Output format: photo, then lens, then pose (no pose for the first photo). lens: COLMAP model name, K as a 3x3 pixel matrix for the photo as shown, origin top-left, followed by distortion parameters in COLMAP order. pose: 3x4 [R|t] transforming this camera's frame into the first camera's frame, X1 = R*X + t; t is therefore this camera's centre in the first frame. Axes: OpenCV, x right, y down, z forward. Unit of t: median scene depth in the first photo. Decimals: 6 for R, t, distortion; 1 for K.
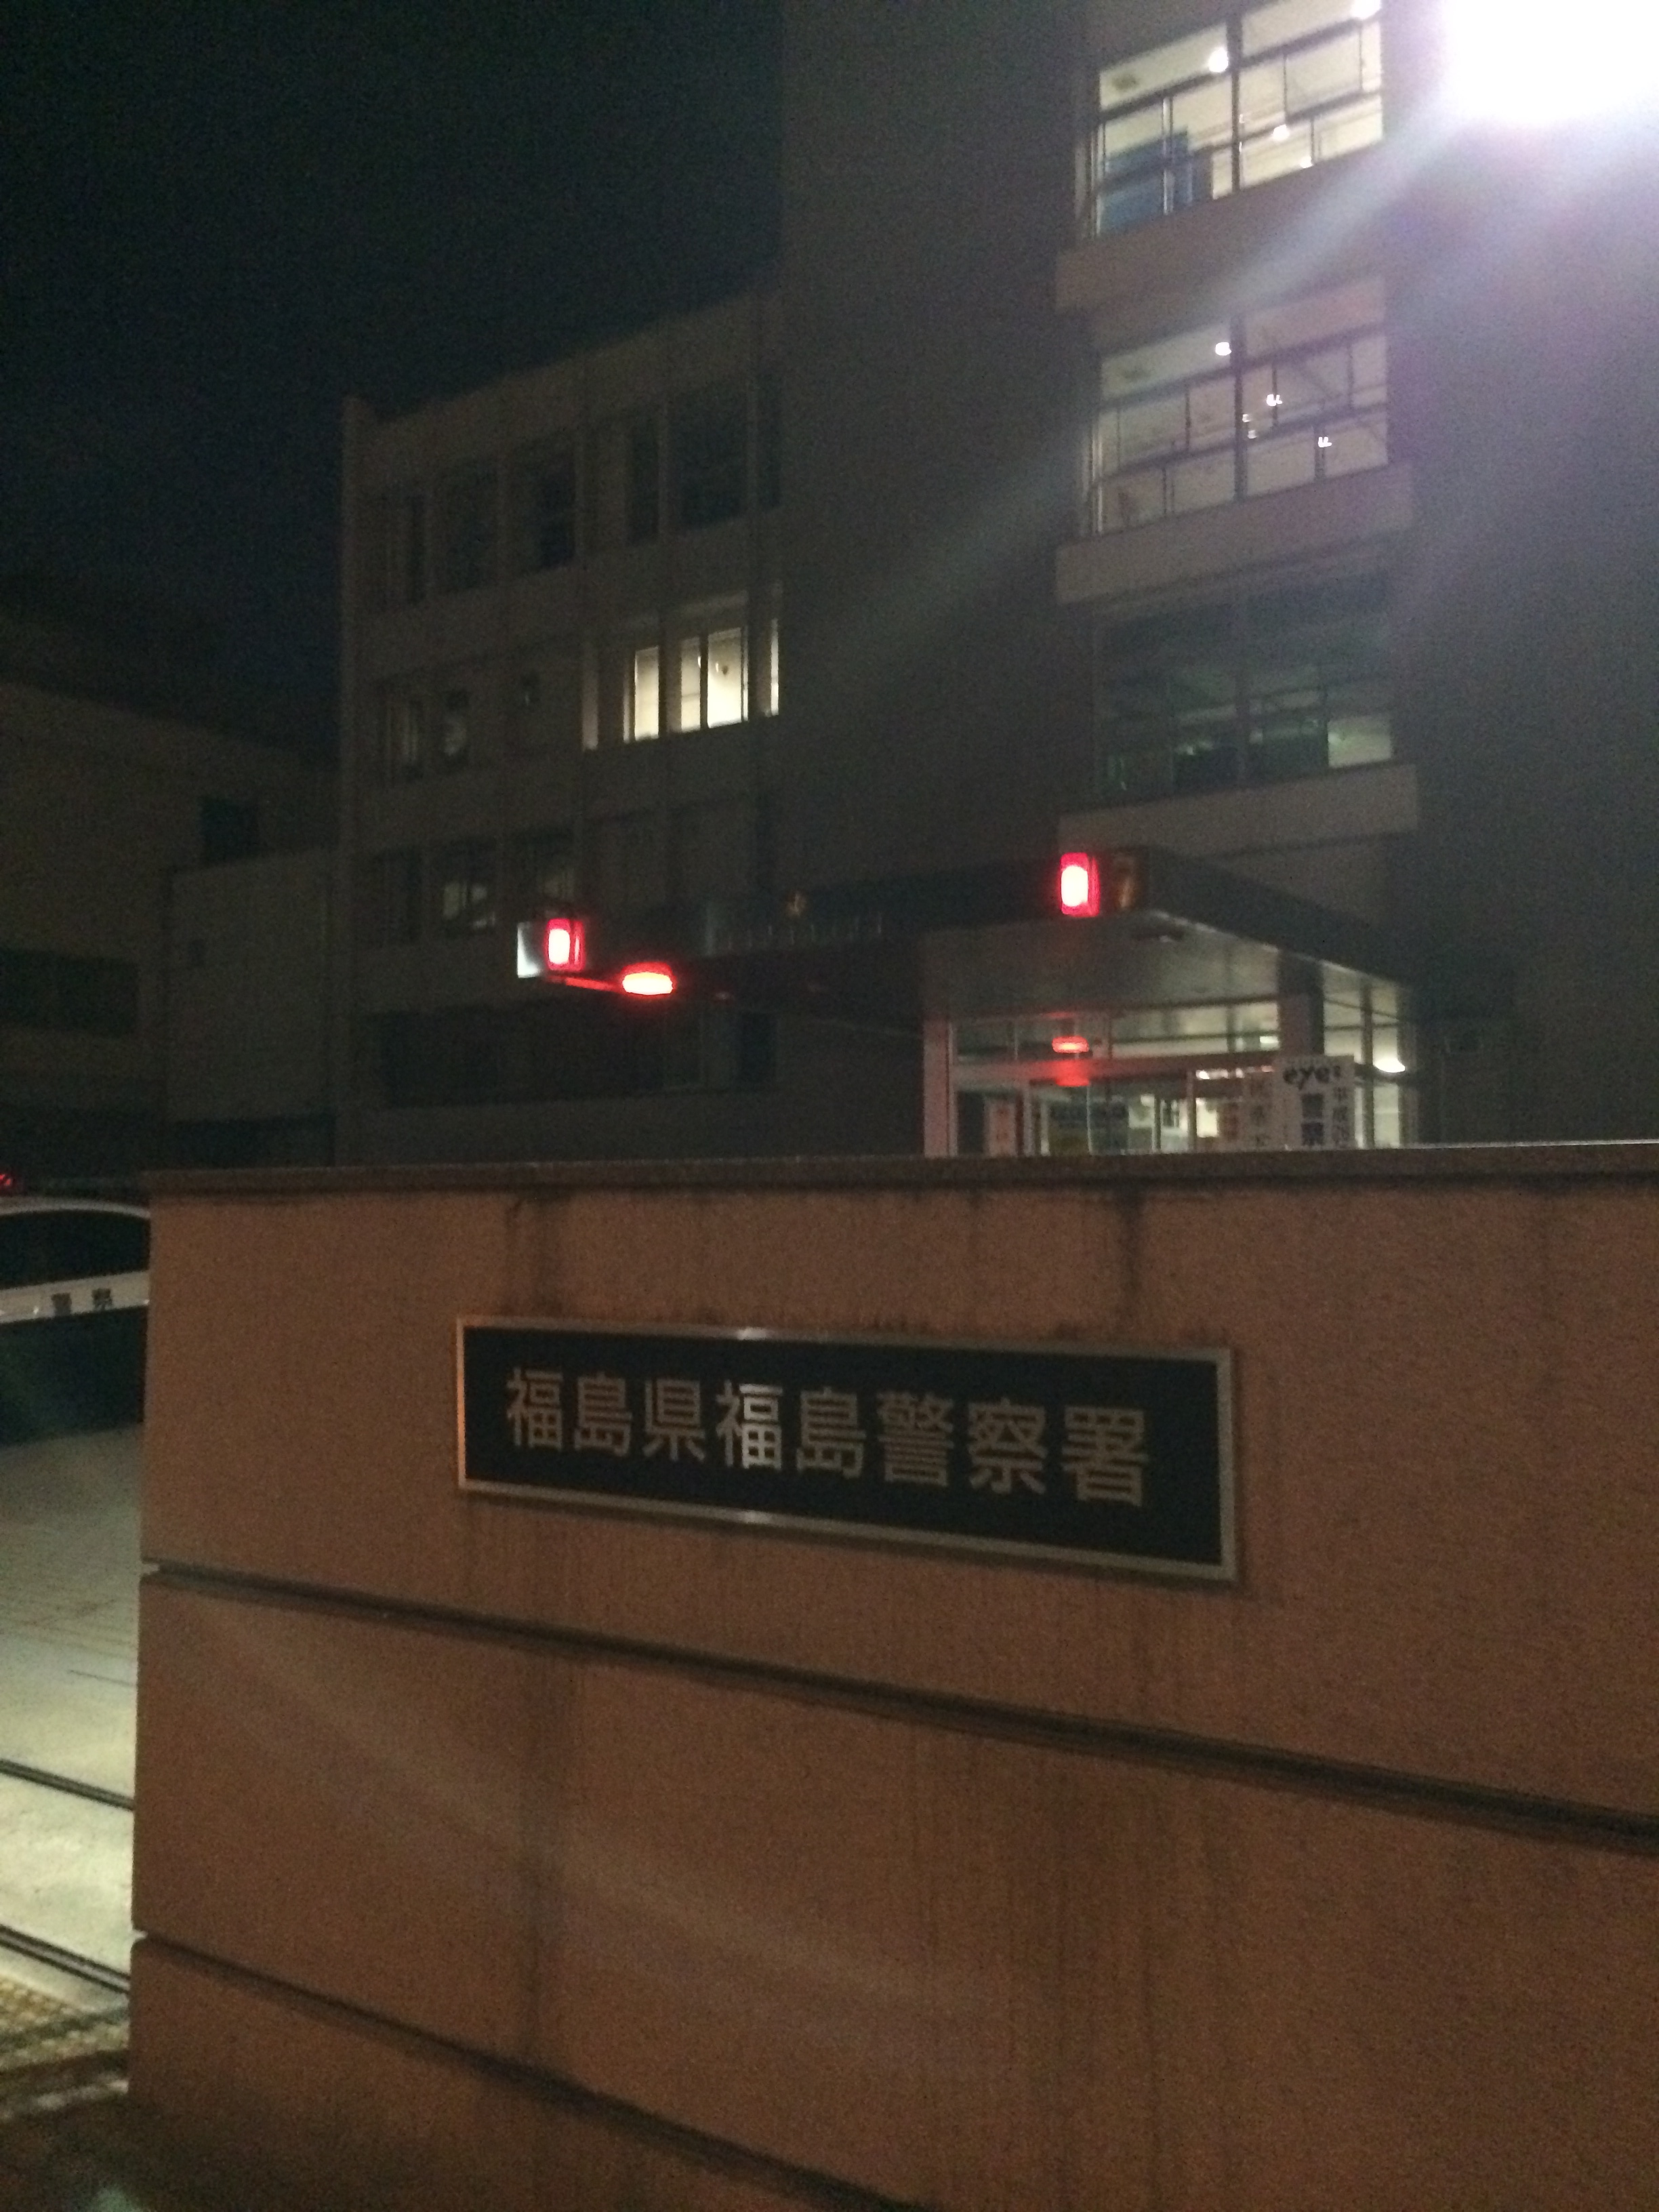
lens RADIAL K [[1896.9, 0, 829.5], [0, 1896.9, 1106.0], [0, 0, 1]] dist [0.009476, 0.006844]
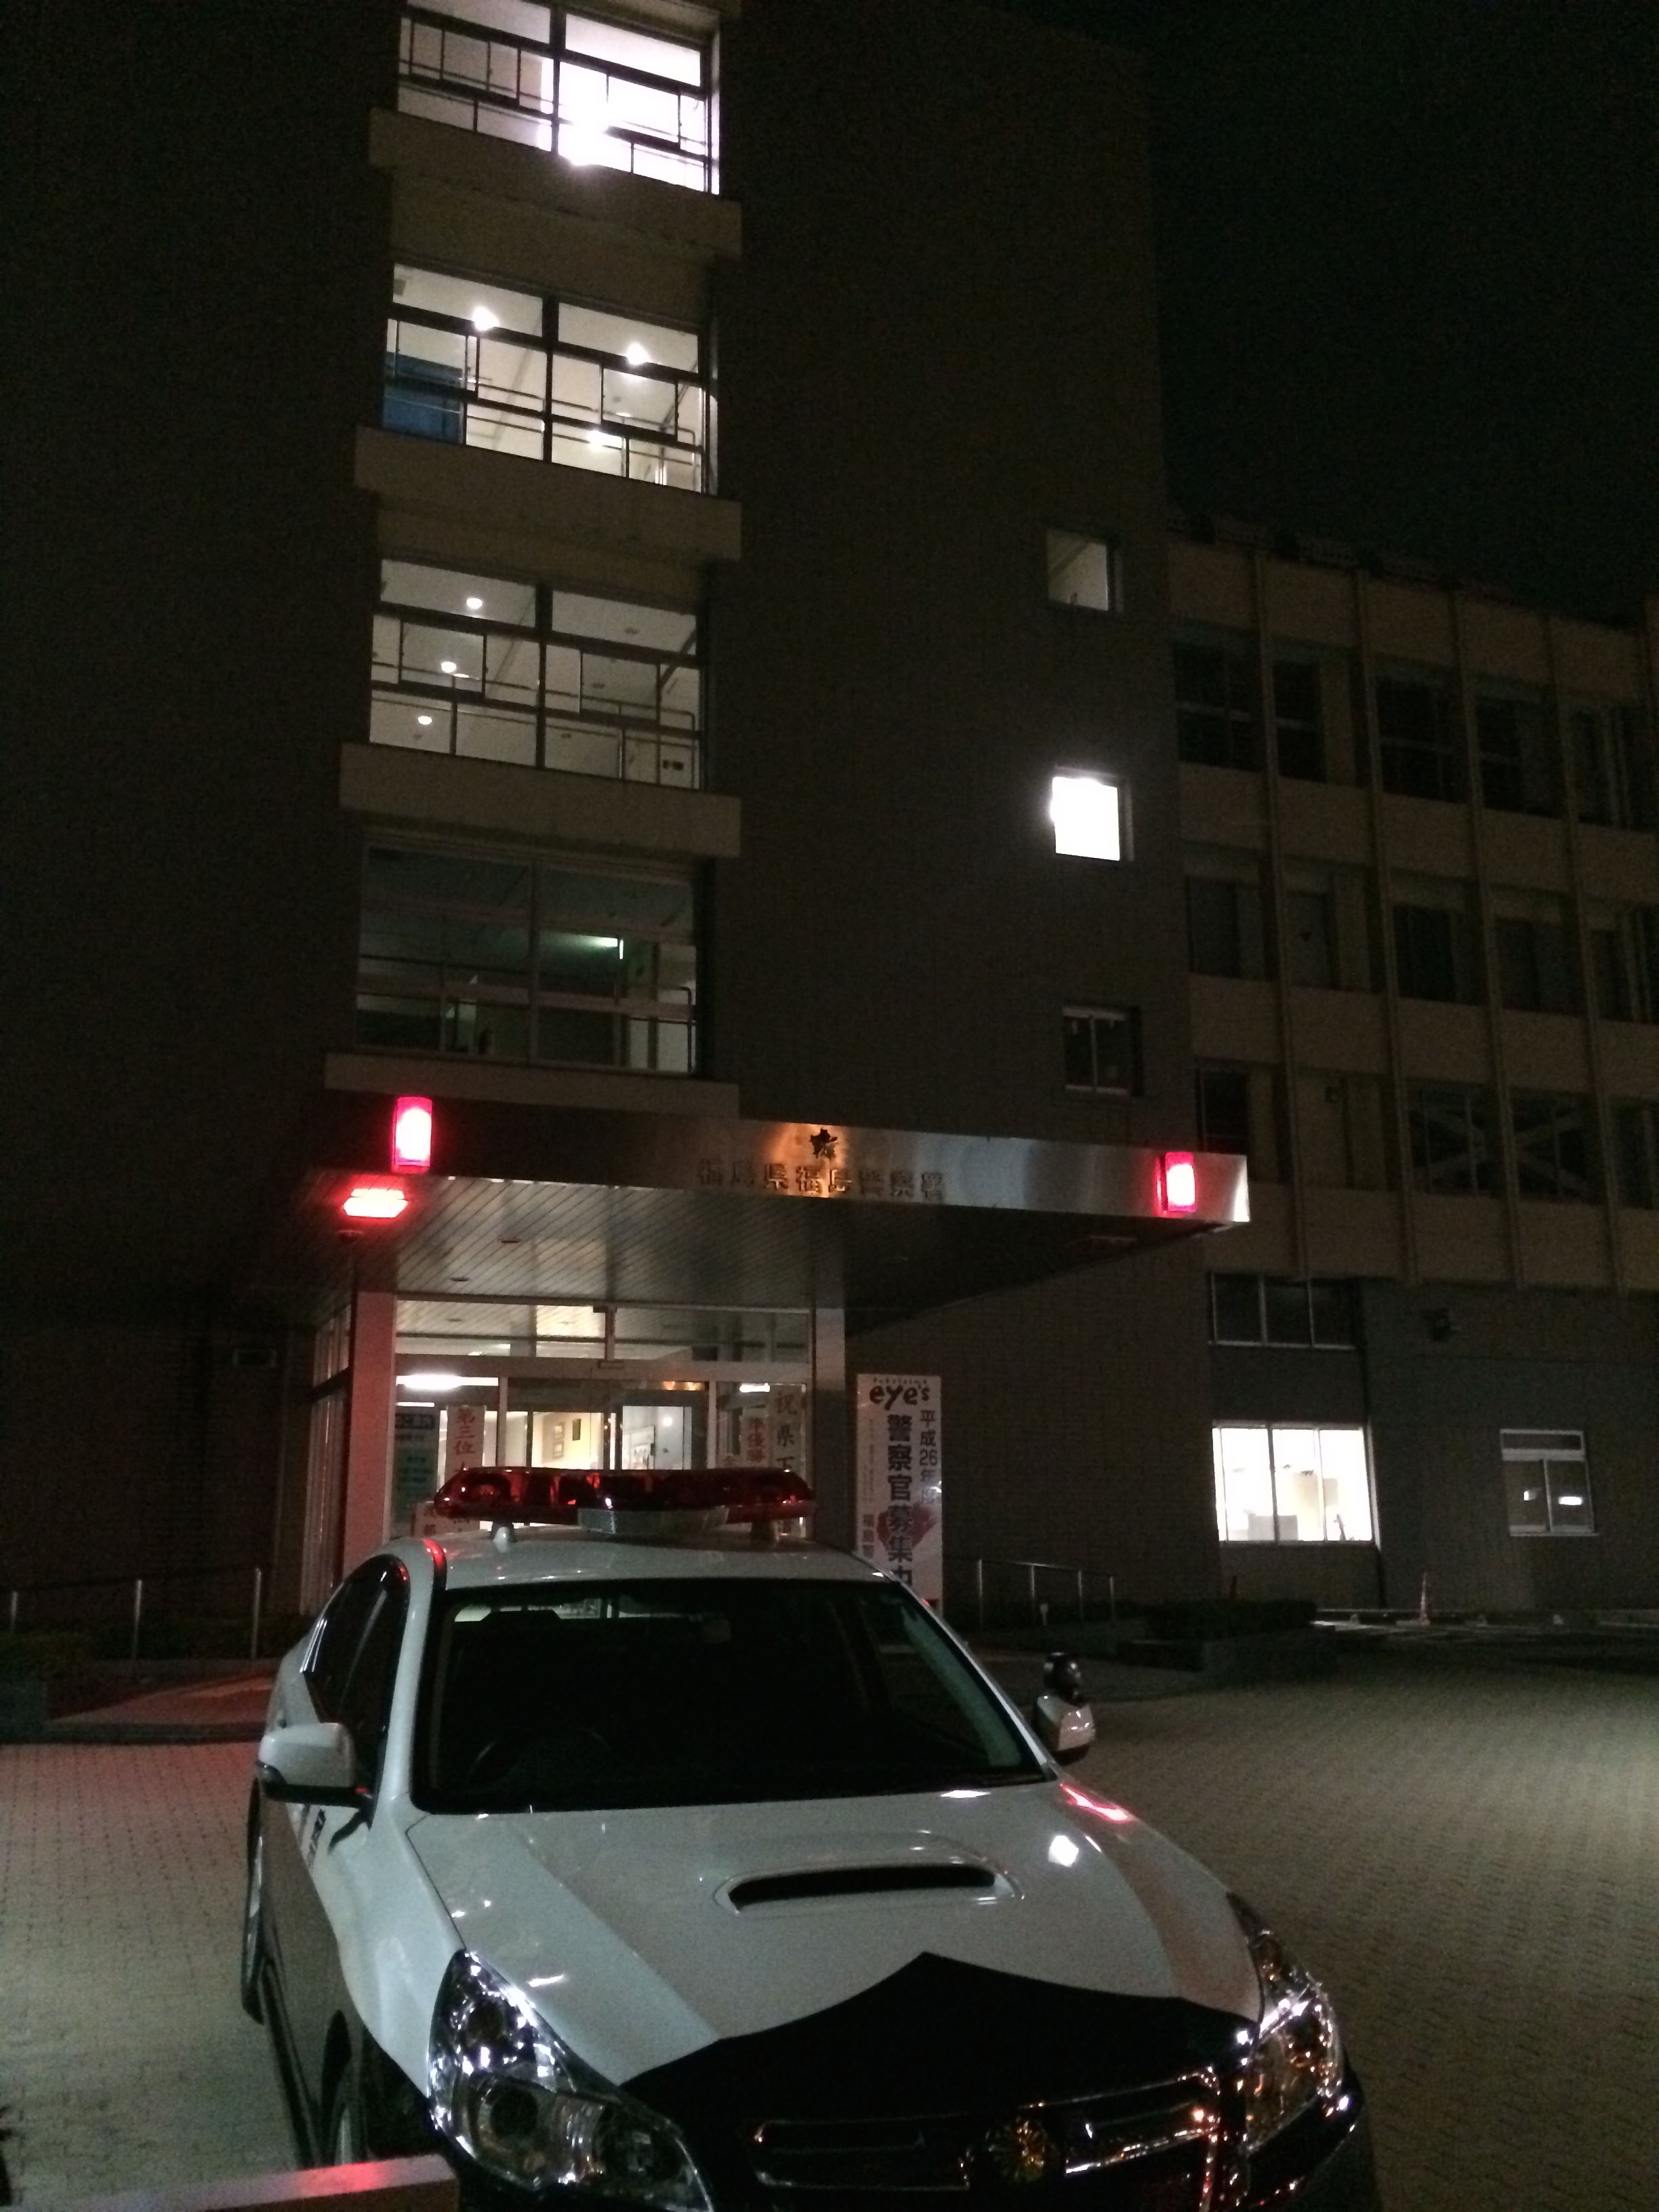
lens RADIAL K [[1896.9, 0, 829.5], [0, 1896.9, 1106.0], [0, 0, 1]] dist [0.009476, 0.006844]
pose [[0.533651, 0.184607, 0.825310, -0.585241], [-0.040303, 0.980327, -0.193221, 0.026978], [-0.844744, 0.069850, 0.530592, 0.508389]]
